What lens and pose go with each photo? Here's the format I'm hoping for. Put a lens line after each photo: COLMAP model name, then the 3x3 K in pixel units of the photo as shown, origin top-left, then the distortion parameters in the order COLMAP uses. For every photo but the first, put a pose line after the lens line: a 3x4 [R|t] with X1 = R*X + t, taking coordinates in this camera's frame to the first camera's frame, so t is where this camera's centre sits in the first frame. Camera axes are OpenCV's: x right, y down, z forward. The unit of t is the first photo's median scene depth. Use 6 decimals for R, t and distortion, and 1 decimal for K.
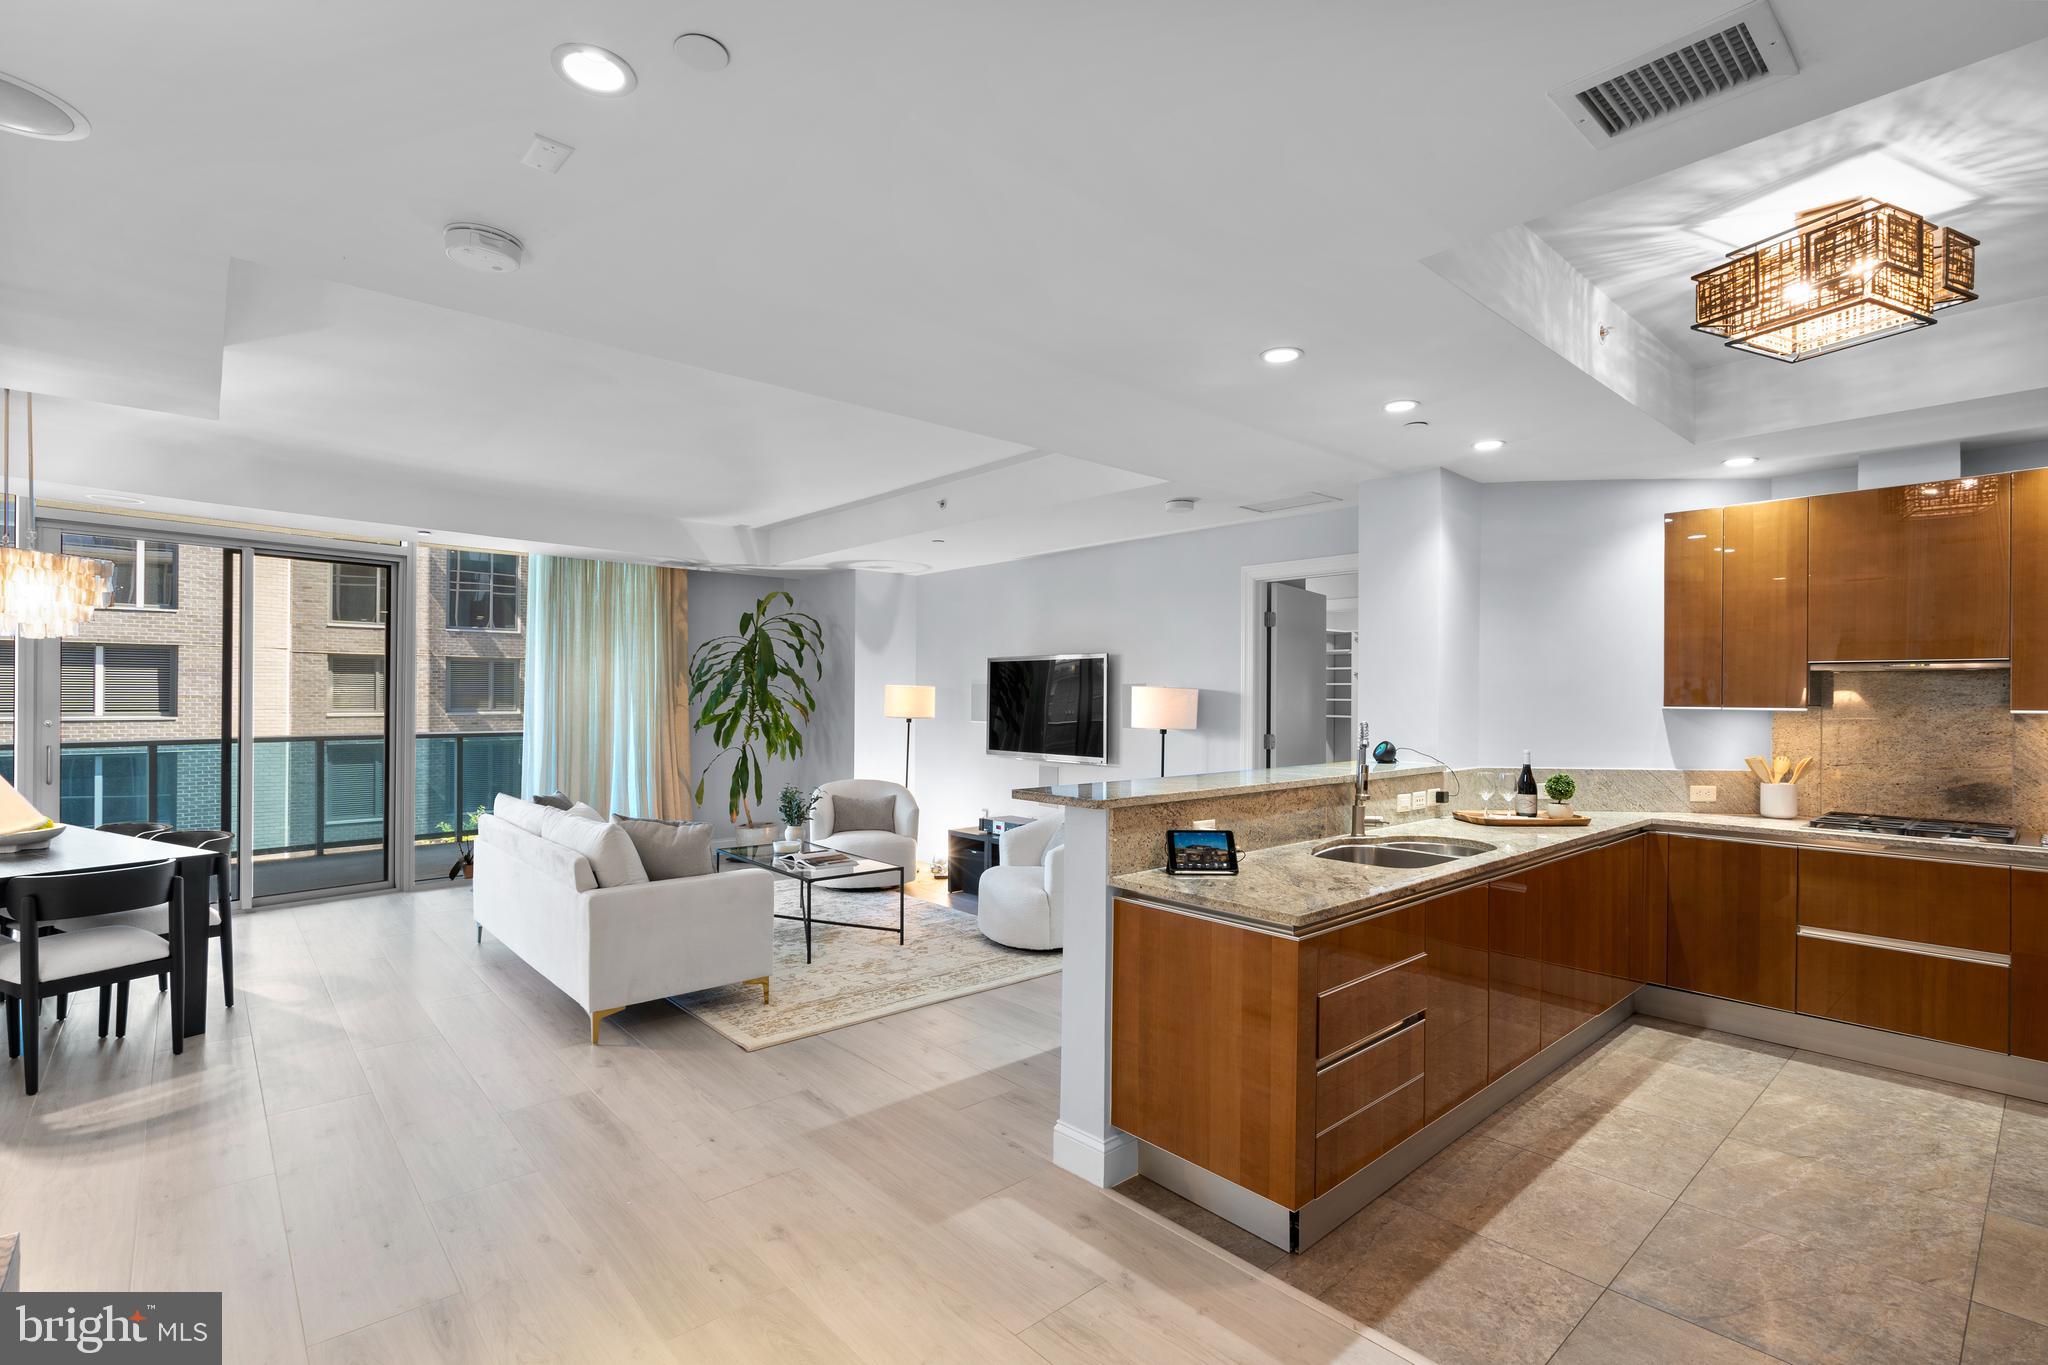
lens RADIAL K [[931.5, 0, 1013.7], [0, 931.5, 692.8], [0, 0, 1]] dist [-0.006739, 0.002147]
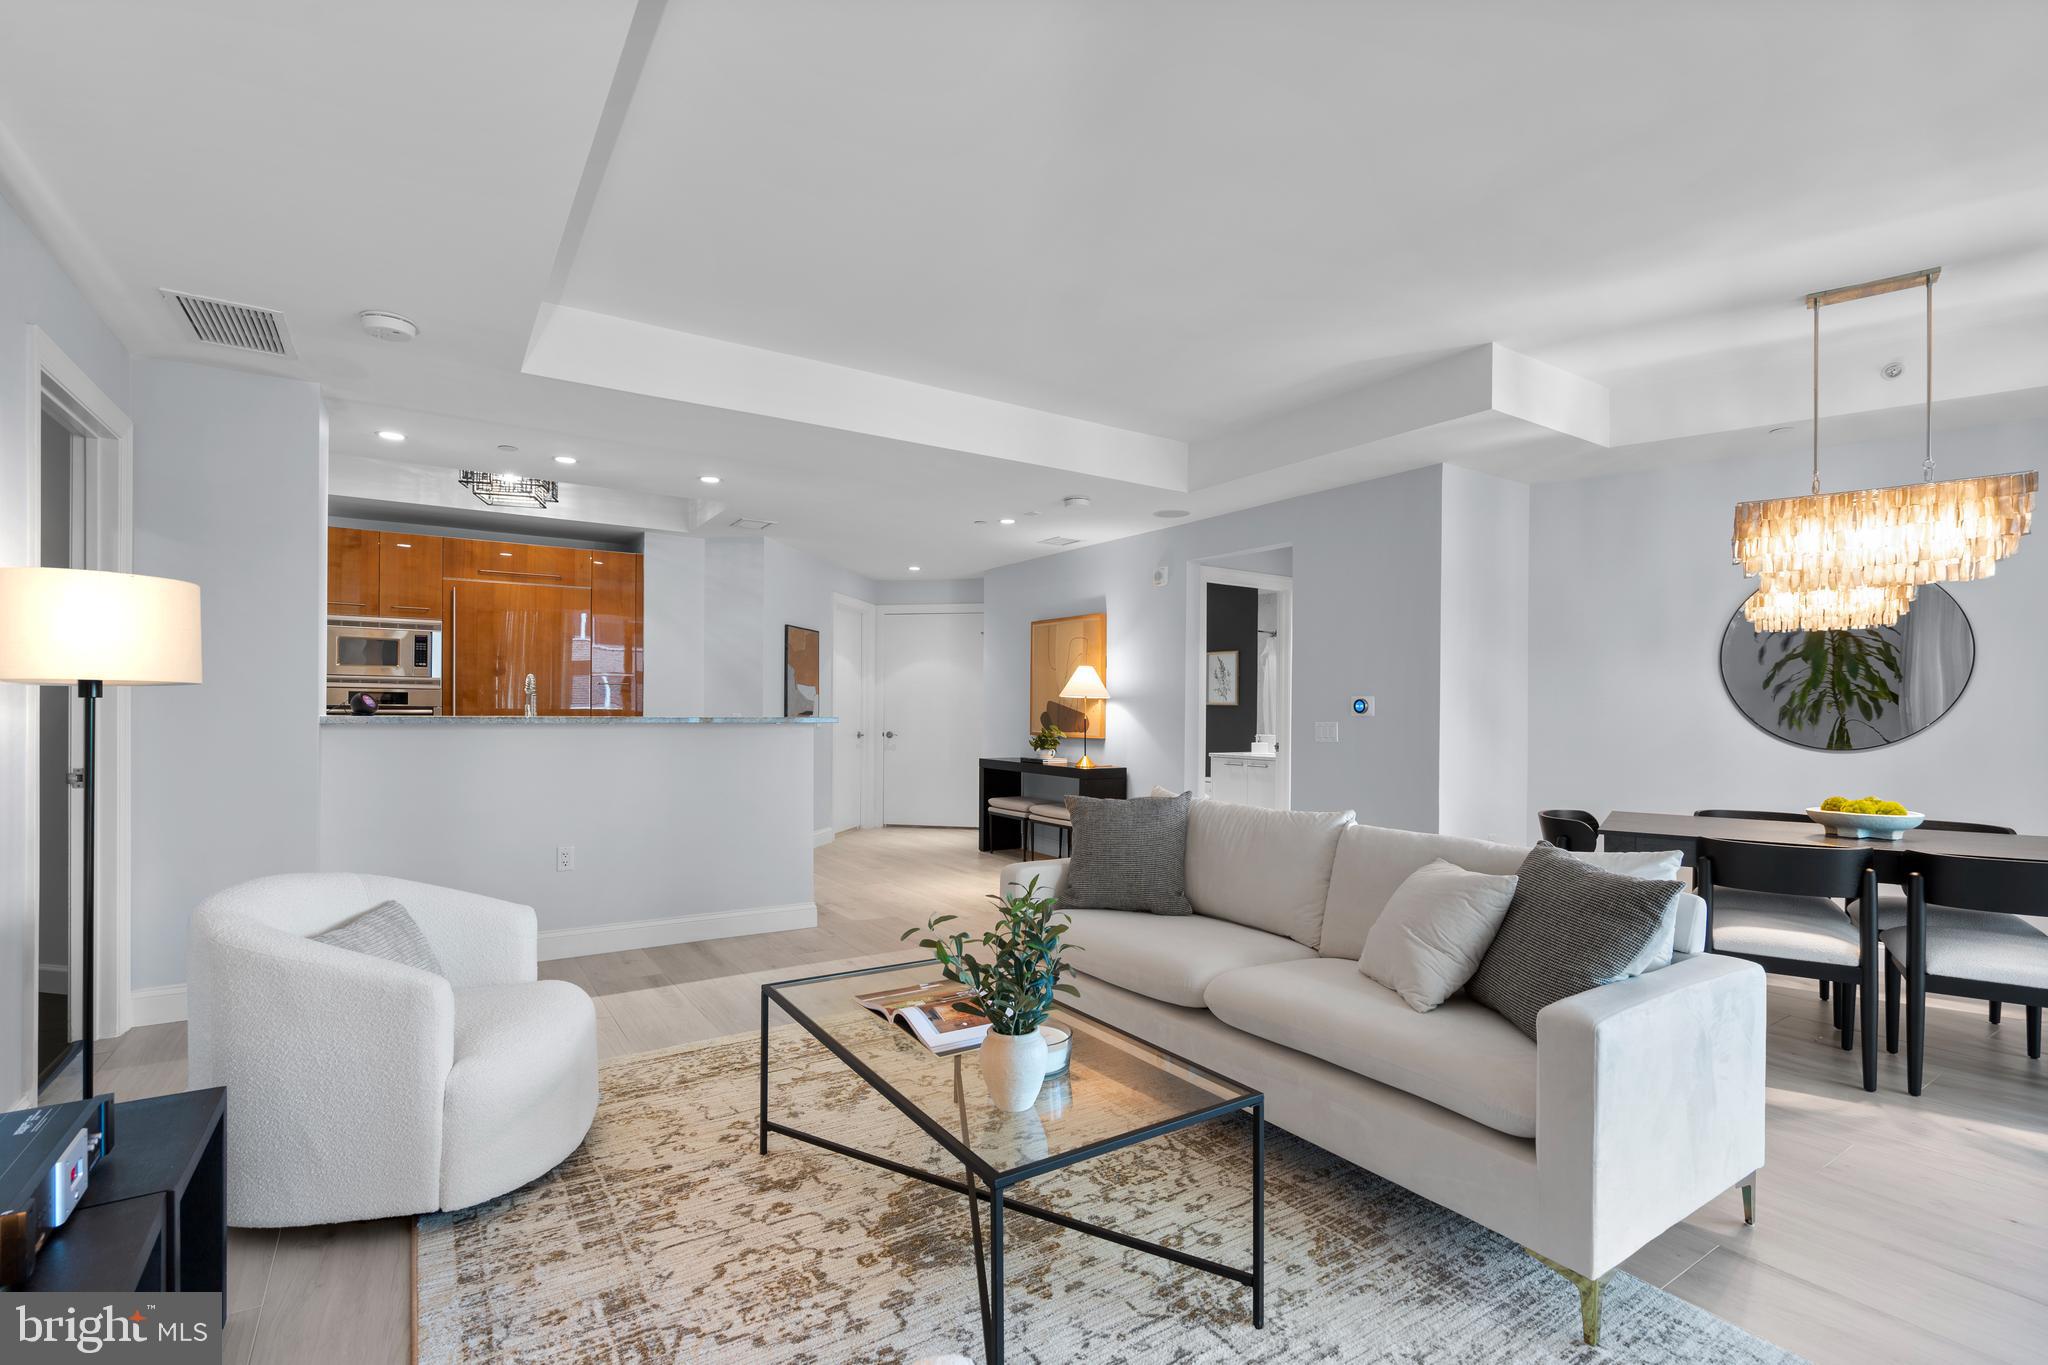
lens RADIAL K [[931.5, 0, 1020.2], [0, 931.5, 714.3], [0, 0, 1]] dist [-0.006739, 0.002147]
pose [[-0.990461, -0.015845, 0.136882, -0.381314], [-0.015576, 0.999874, 0.003040, 0.058927], [-0.136913, 0.000879, -0.990583, 1.788245]]
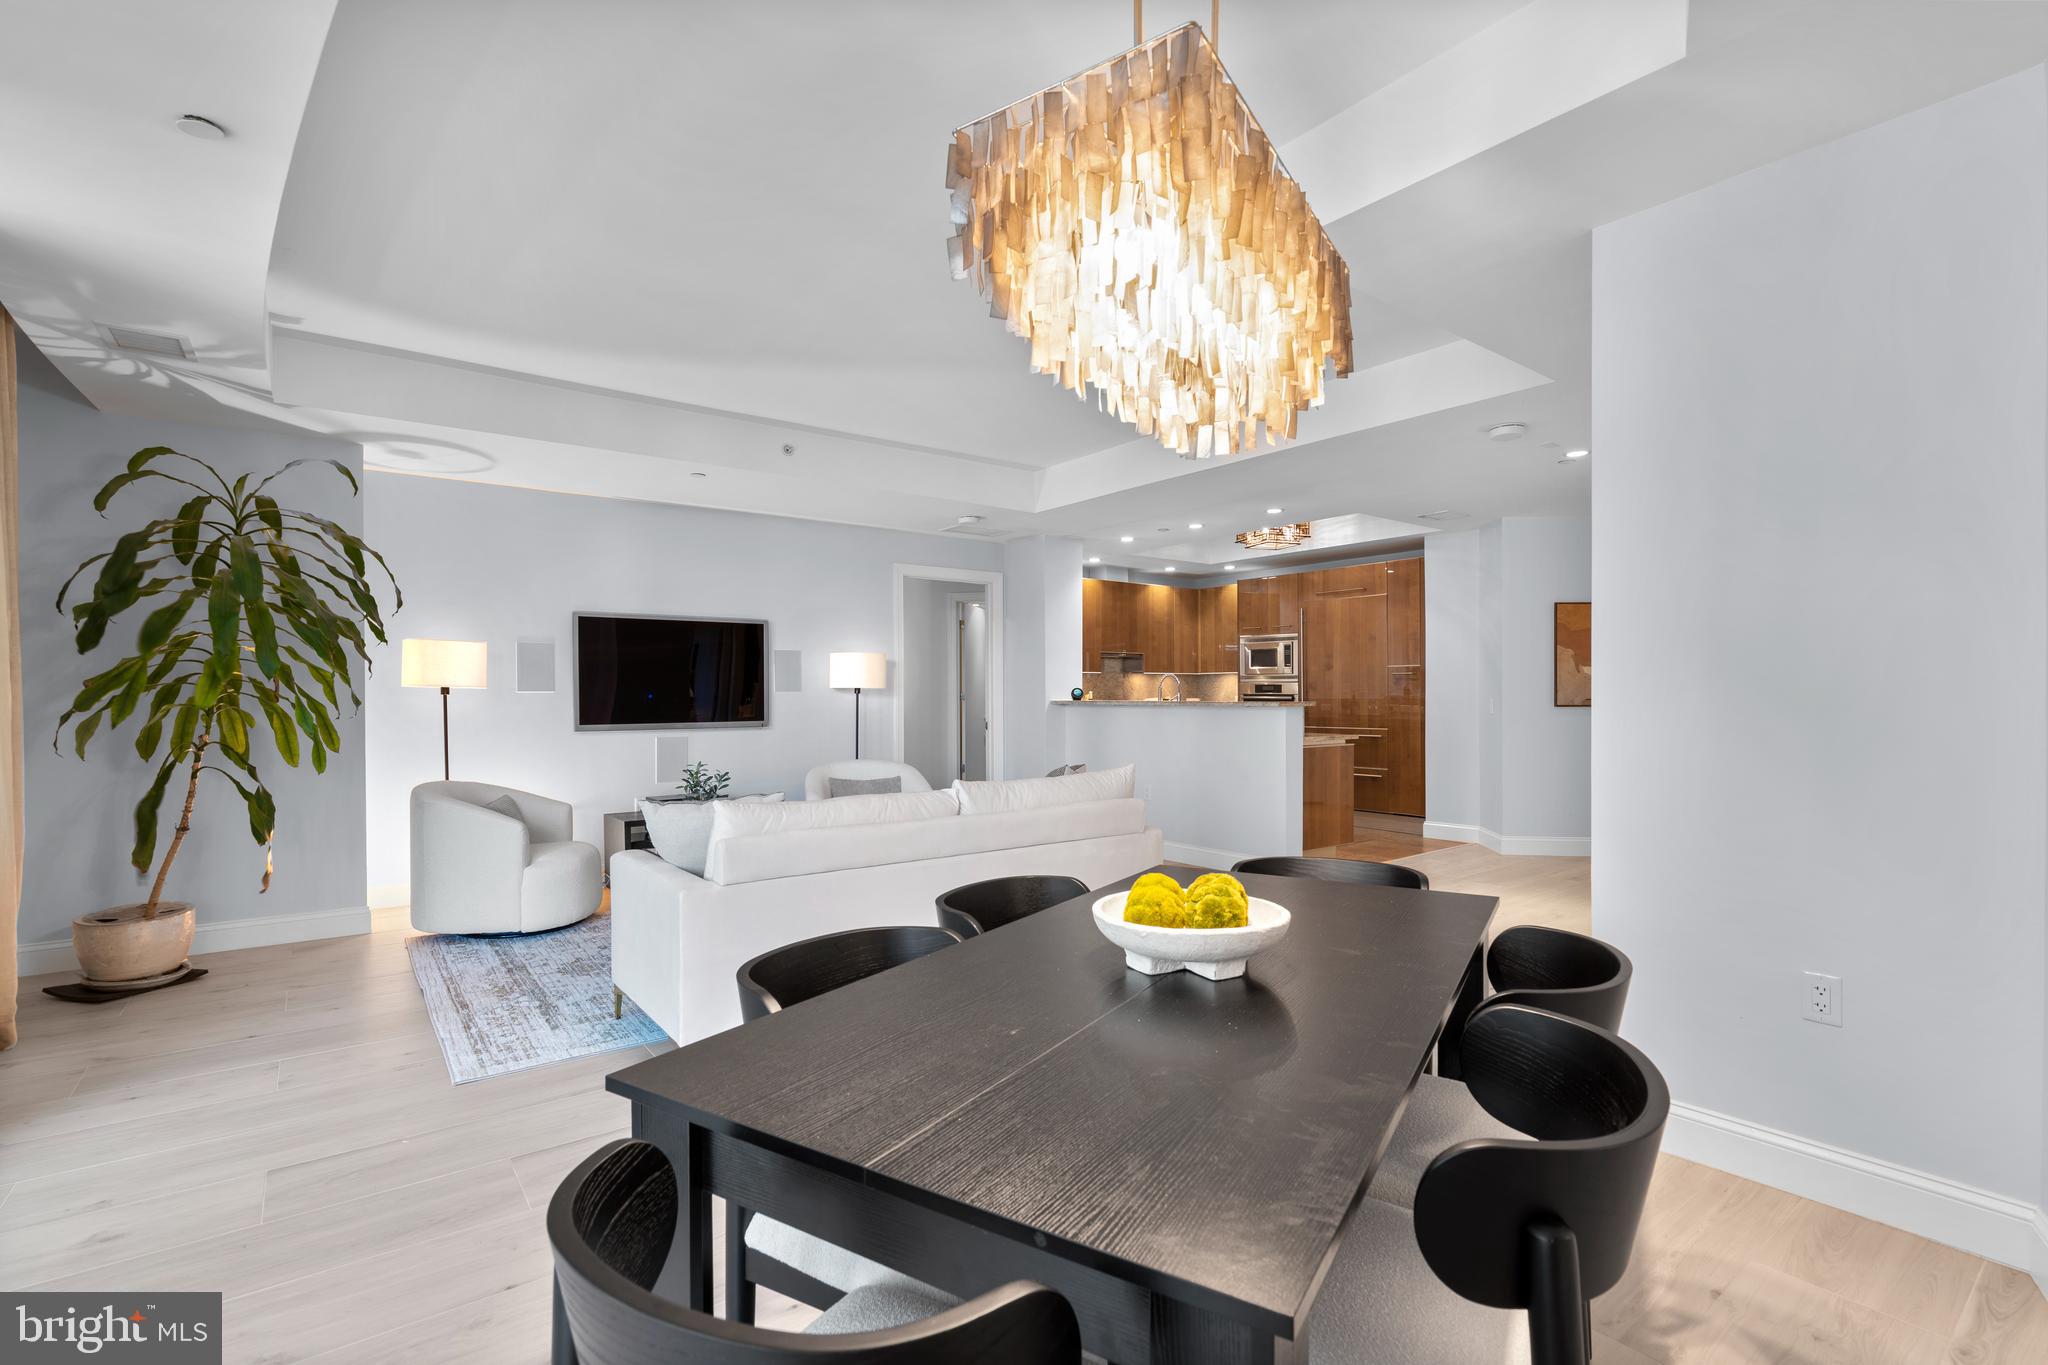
lens RADIAL K [[931.5, 0, 1024.0], [0, 931.5, 700.8], [0, 0, 1]] dist [-0.006739, 0.002147]
pose [[0.068199, -0.016516, 0.997535, -1.347671], [0.001172, 0.999864, 0.016474, 0.045814], [-0.997671, 0.000045, 0.068209, 0.948034]]
